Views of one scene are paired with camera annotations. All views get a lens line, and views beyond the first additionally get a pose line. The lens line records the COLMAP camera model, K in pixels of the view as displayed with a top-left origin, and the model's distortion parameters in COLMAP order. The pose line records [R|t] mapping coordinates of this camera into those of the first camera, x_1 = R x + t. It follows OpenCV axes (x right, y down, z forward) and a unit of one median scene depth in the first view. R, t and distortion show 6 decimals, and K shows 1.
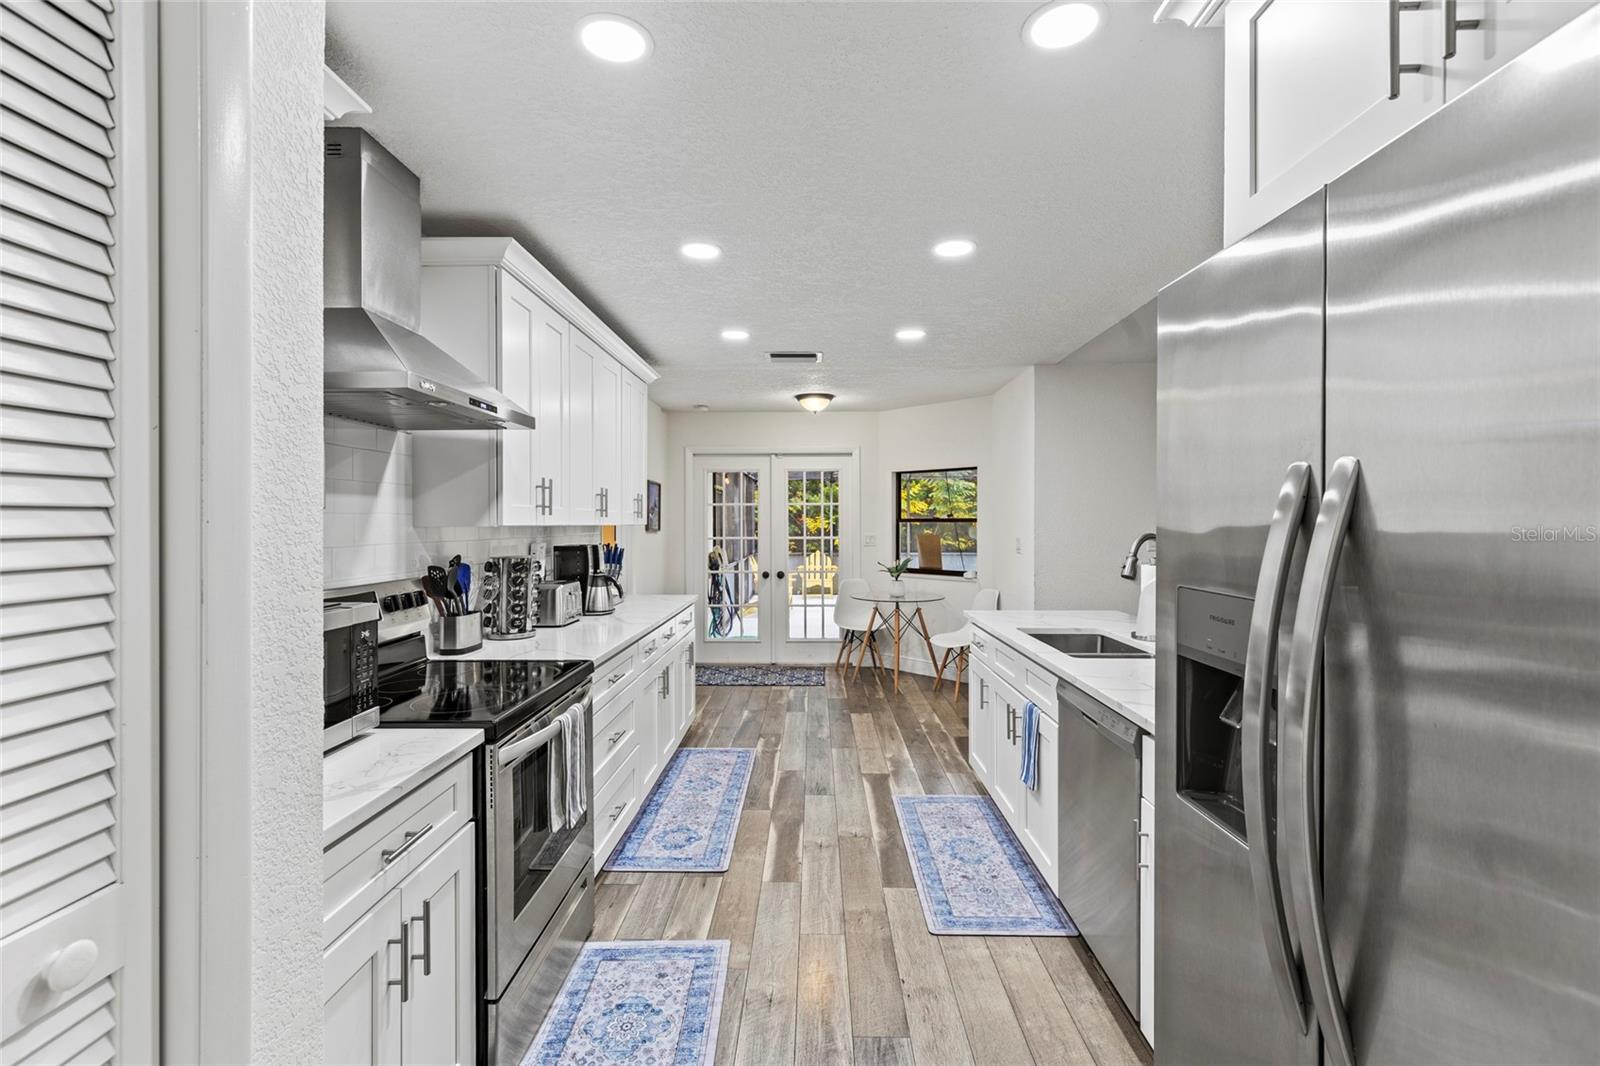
lens RADIAL K [[718.0, 0, 794.7], [0, 718.0, 530.7], [0, 0, 1]] dist [0.006157, 0.000506]
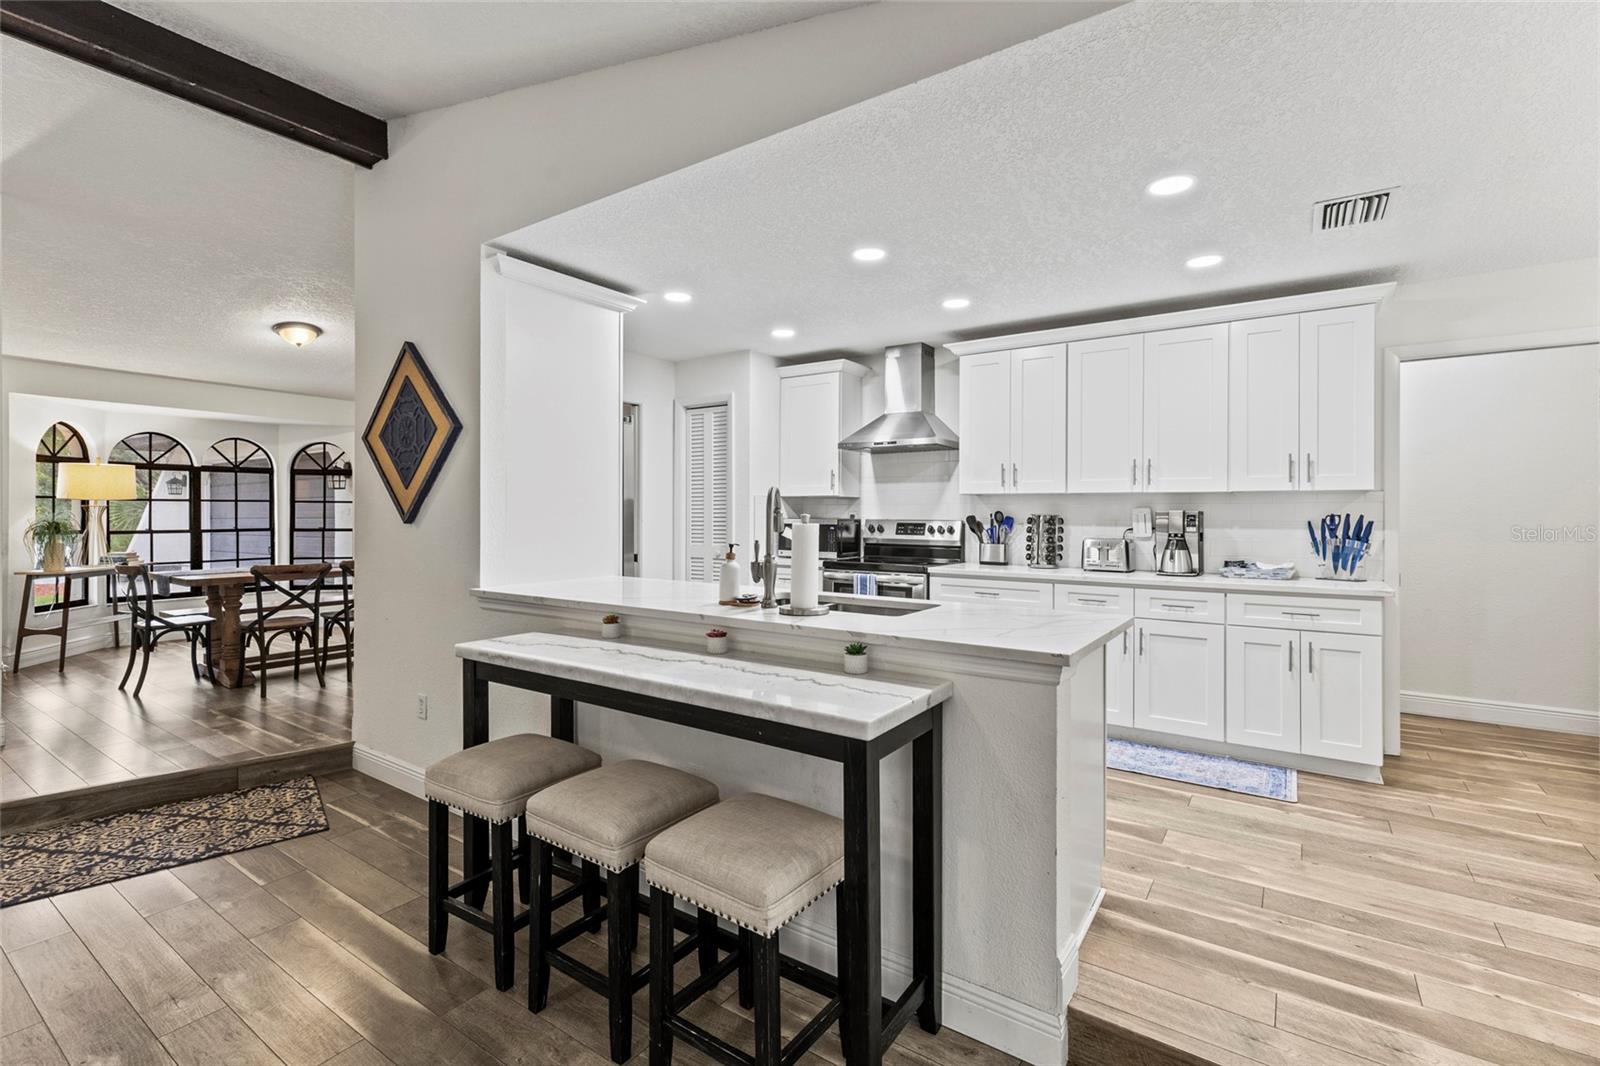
lens RADIAL K [[718.0, 0, 799.4], [0, 718.0, 511.8], [0, 0, 1]] dist [0.006157, 0.000506]
pose [[-0.544336, -0.001447, -0.838866, 0.598392], [-0.013235, 0.999889, 0.006863, 0.014021], [0.838763, 0.014838, -0.544295, 0.721311]]
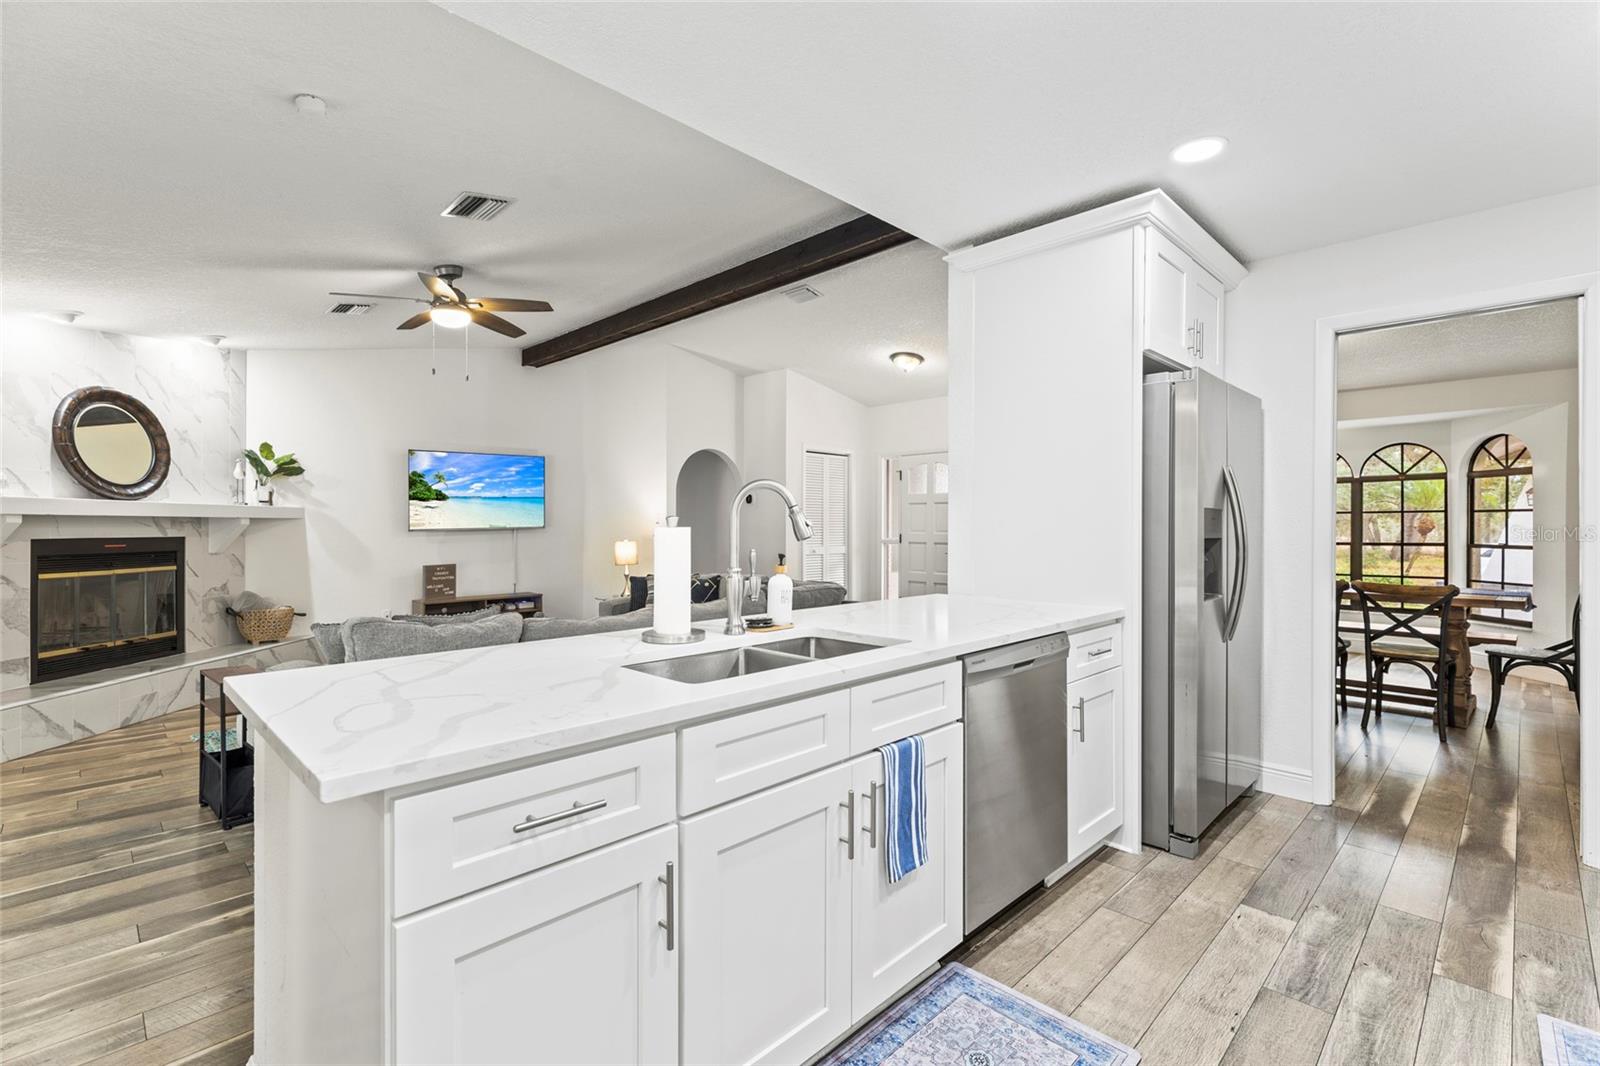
lens RADIAL K [[718.0, 0, 798.5], [0, 718.0, 530.2], [0, 0, 1]] dist [0.006157, 0.000506]
pose [[-0.728099, -0.003521, 0.685463, -0.016949], [0.008703, 0.999859, 0.014379, 0.020669], [-0.685417, 0.016435, -0.727966, 0.701293]]
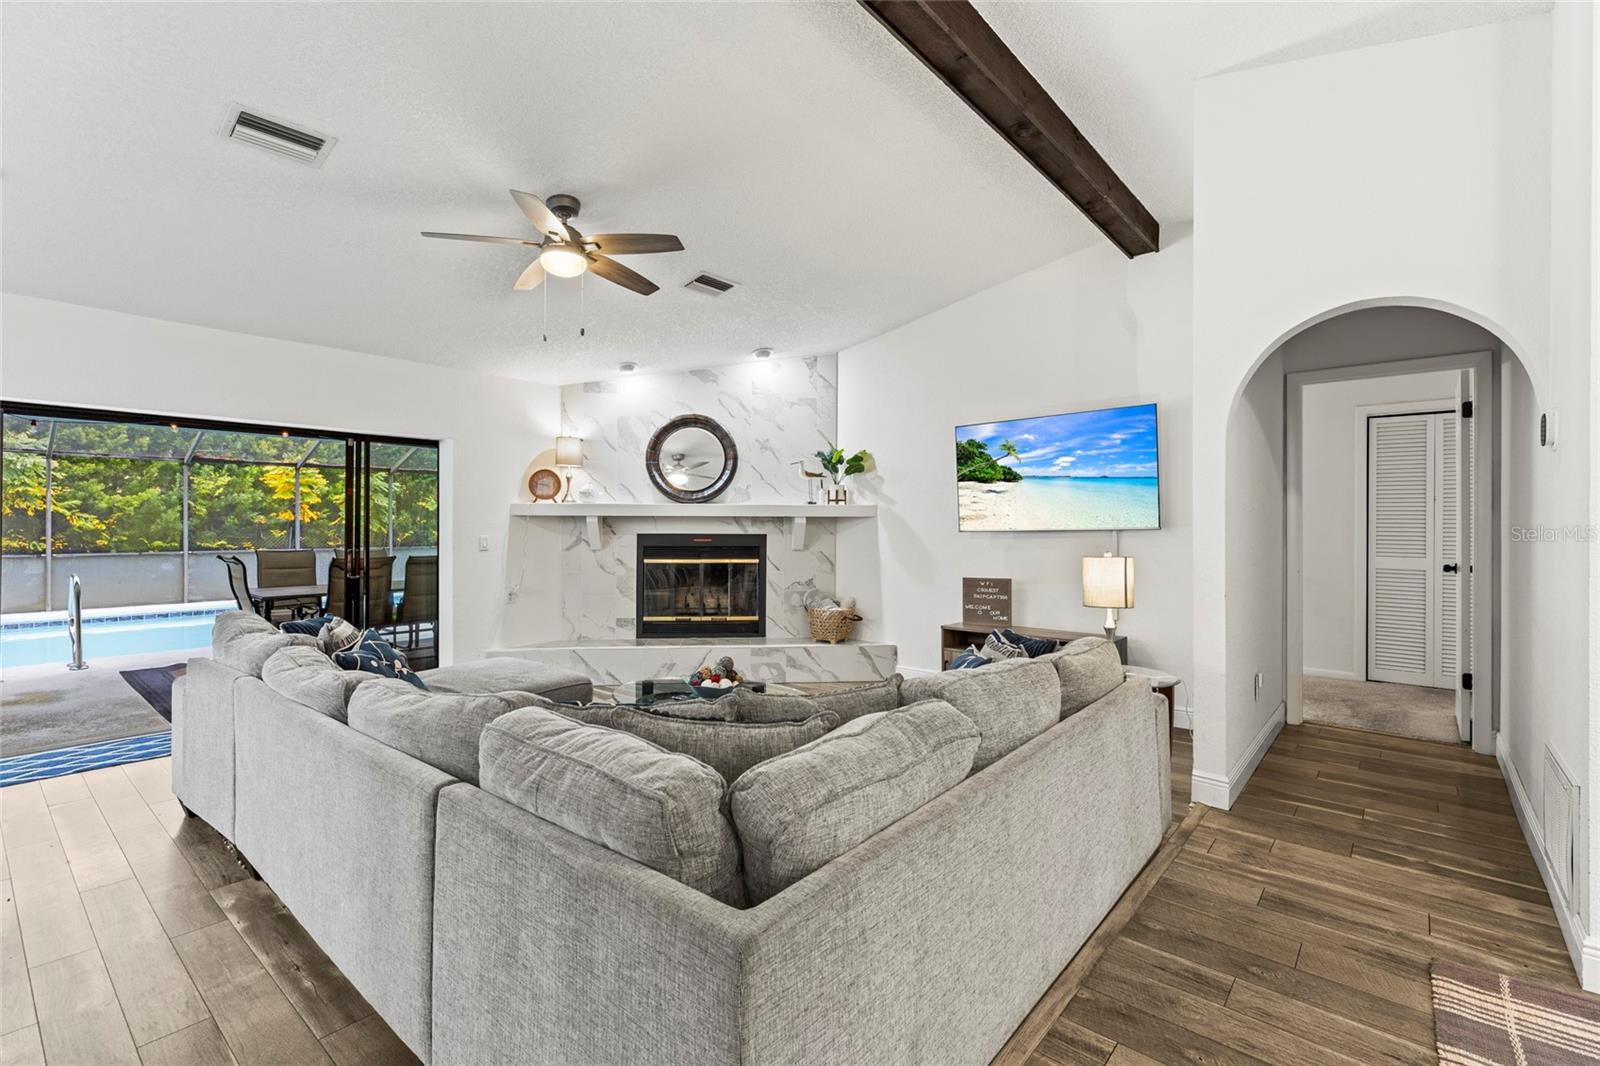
lens RADIAL K [[718.0, 0, 793.8], [0, 718.0, 522.9], [0, 0, 1]] dist [0.006157, 0.000506]
pose [[0.626476, 0.004907, 0.779426, 0.439439], [0.006380, 0.999914, -0.011423, 0.032445], [-0.779415, 0.012129, 0.626391, -0.171867]]
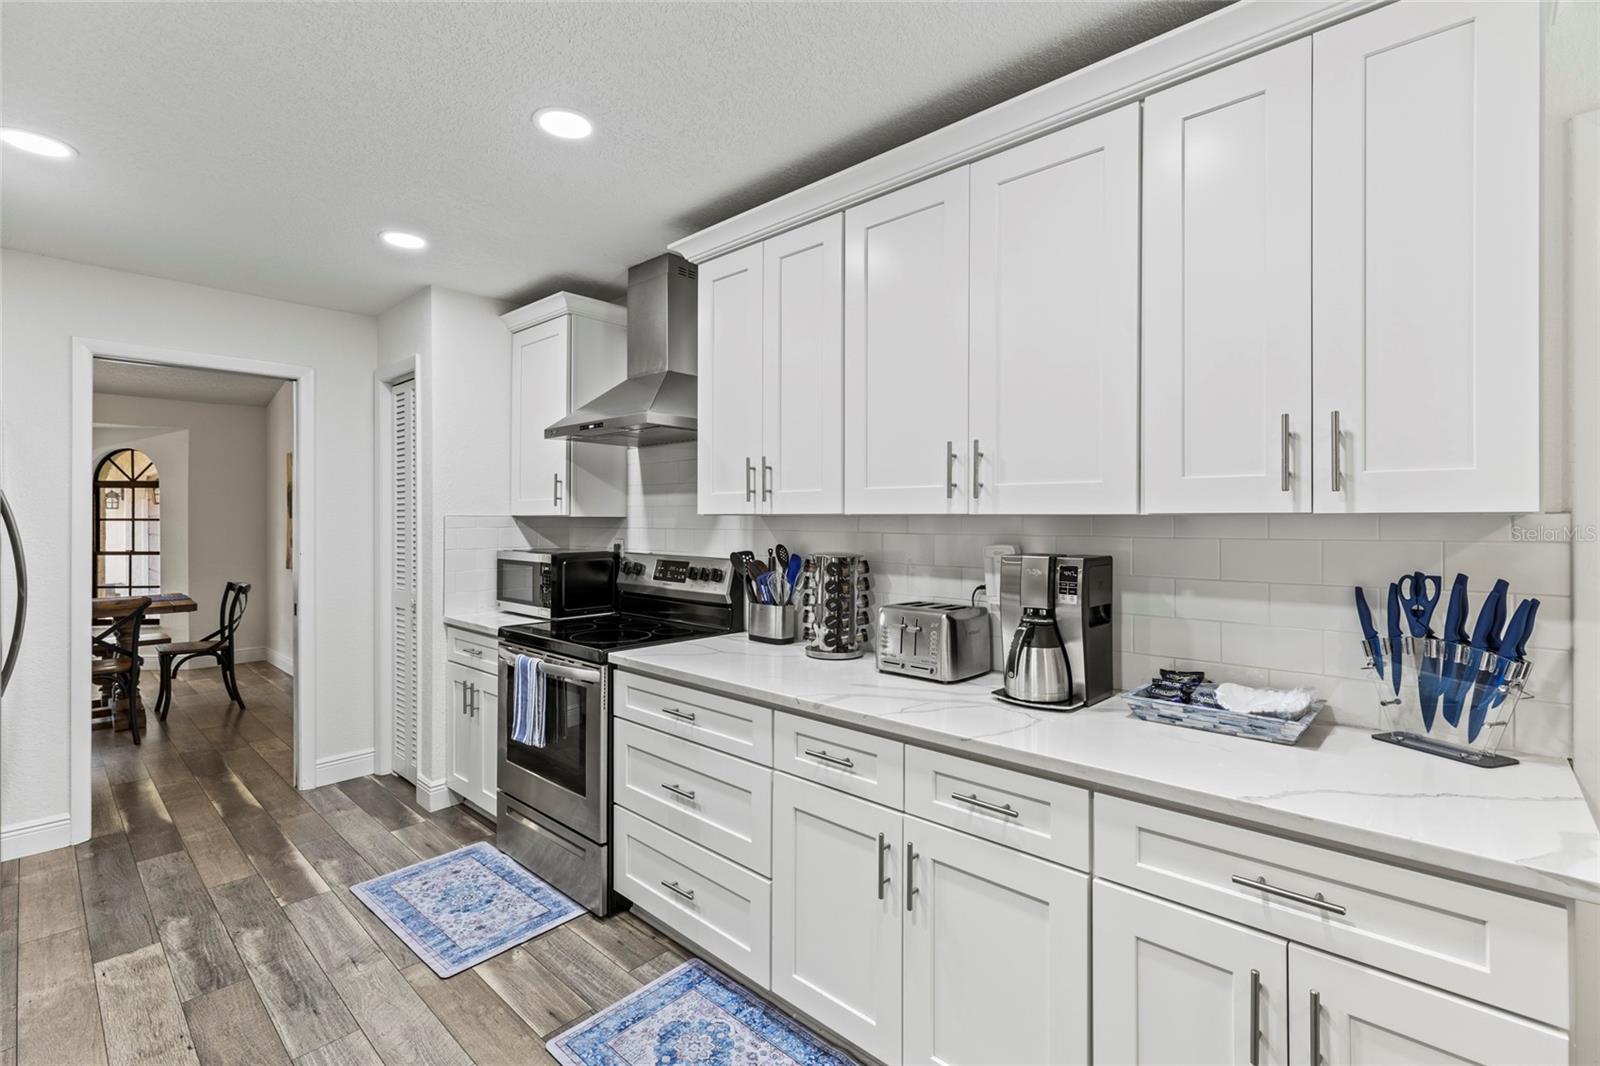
lens RADIAL K [[718.0, 0, 803.5], [0, 718.0, 517.9], [0, 0, 1]] dist [0.006157, 0.000506]
pose [[-0.656059, 0.001872, -0.754707, 0.117516], [-0.008071, 0.999922, 0.009496, -0.005408], [0.754666, 0.012321, -0.655993, 0.773811]]
